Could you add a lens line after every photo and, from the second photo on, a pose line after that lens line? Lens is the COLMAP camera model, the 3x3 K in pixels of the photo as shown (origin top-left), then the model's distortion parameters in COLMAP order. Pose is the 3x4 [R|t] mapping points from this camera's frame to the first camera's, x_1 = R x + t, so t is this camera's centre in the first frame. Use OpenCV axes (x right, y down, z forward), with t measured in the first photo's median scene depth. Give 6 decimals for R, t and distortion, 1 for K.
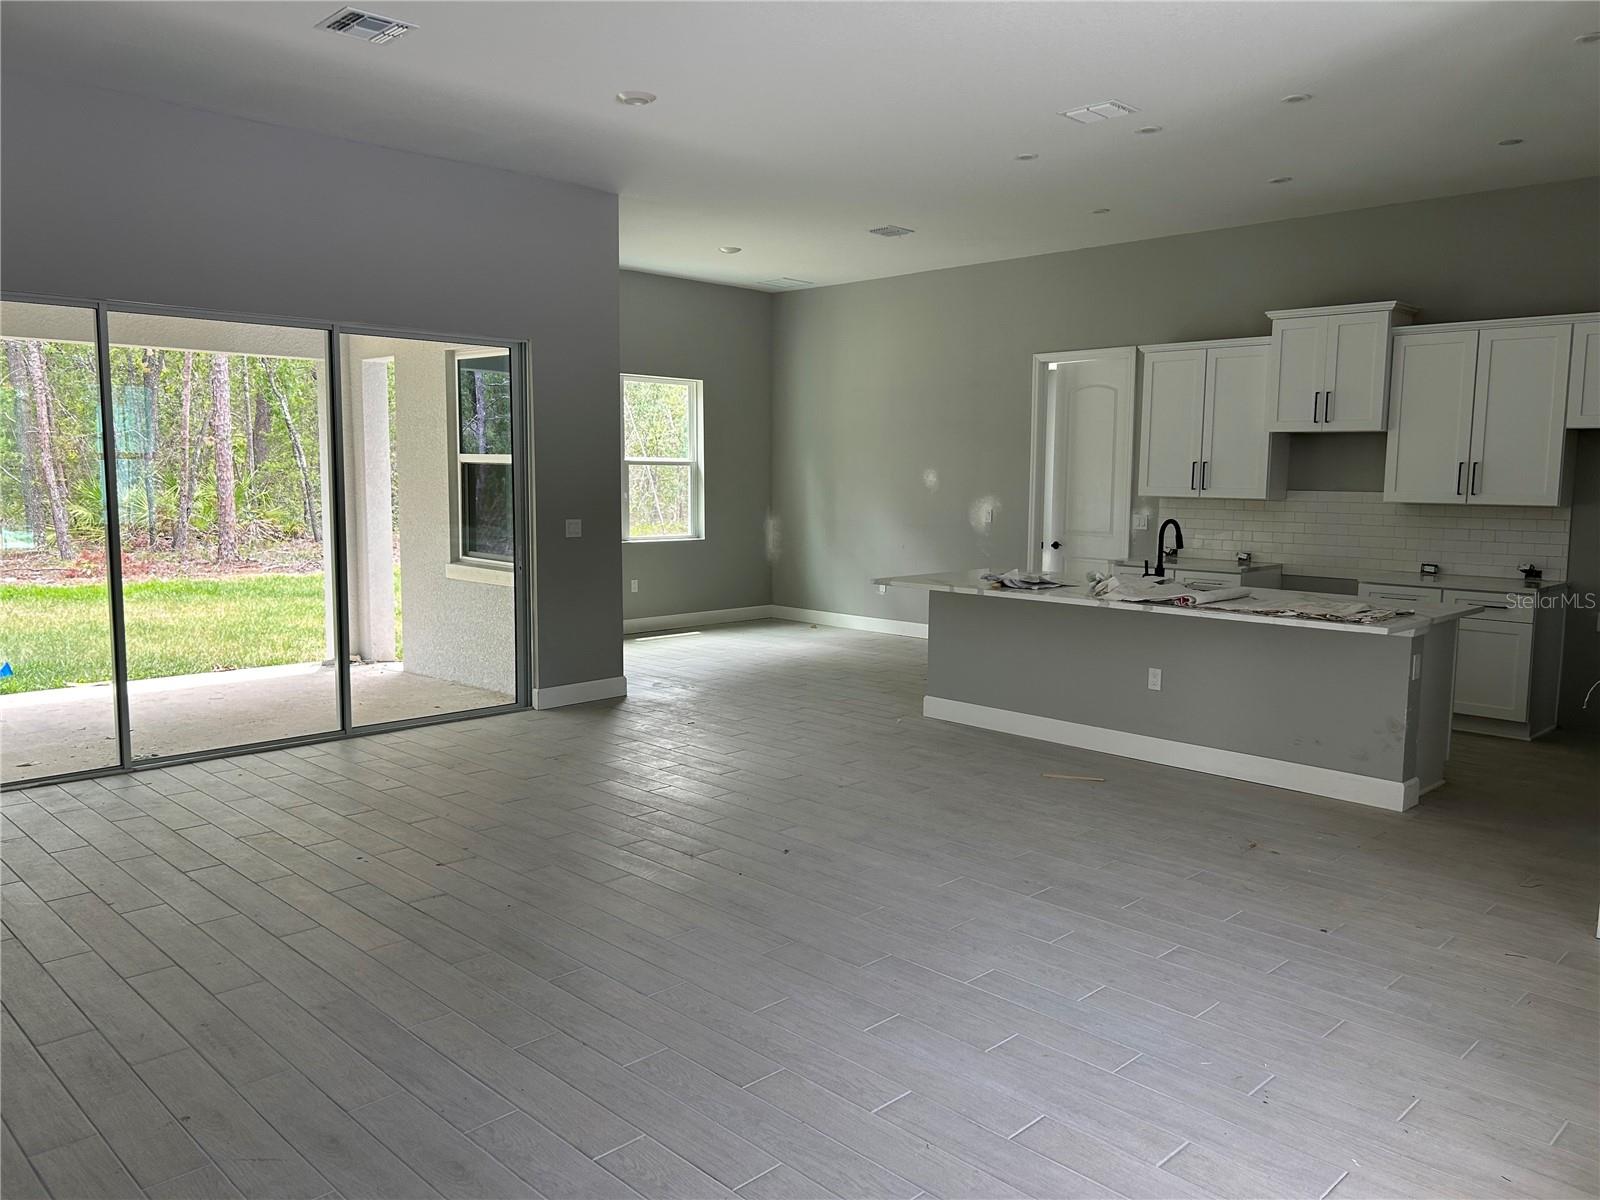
lens RADIAL K [[1205.6, 0, 800.9], [0, 1205.6, 605.5], [0, 0, 1]] dist [0.060187, -0.078547]
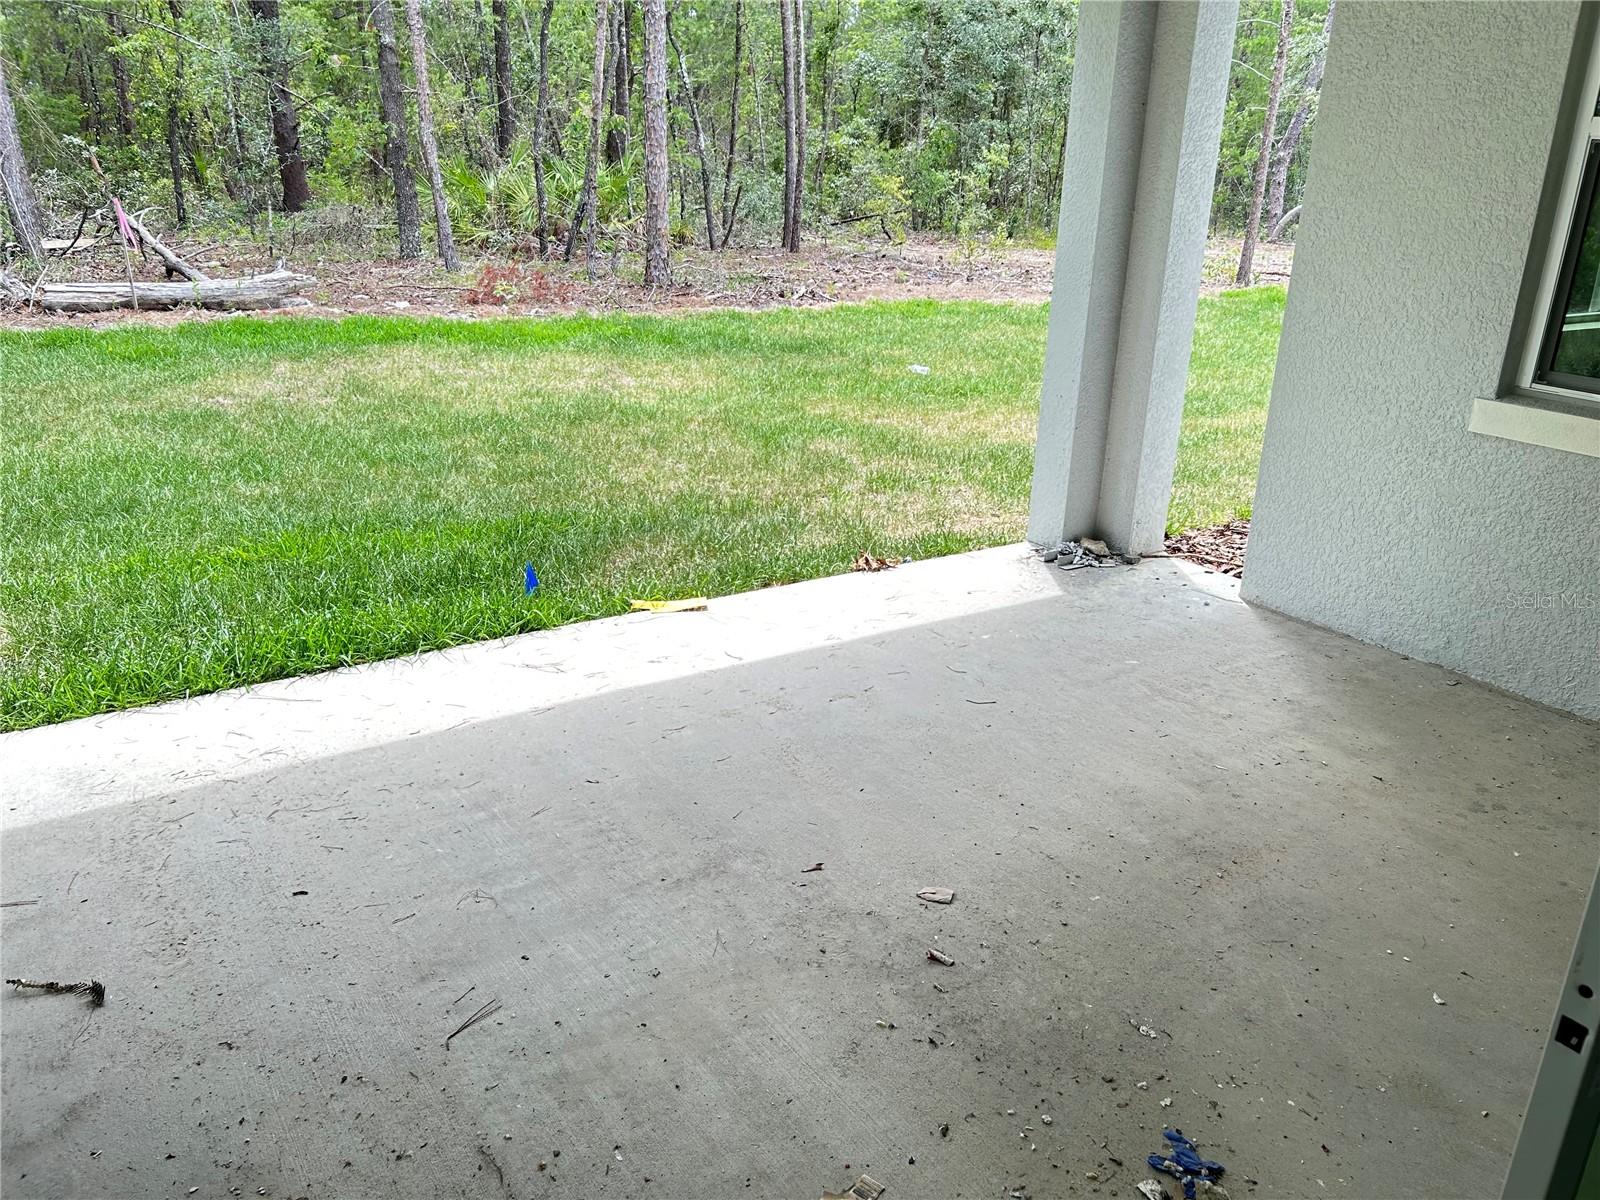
lens RADIAL K [[1205.6, 0, 800.9], [0, 1205.6, 605.5], [0, 0, 1]] dist [0.060187, -0.078547]
pose [[0.976274, 0.093605, -0.195264, -0.272240], [-0.044671, 0.969405, 0.241370, -0.035356], [0.211883, -0.226921, 0.950585, 0.338503]]
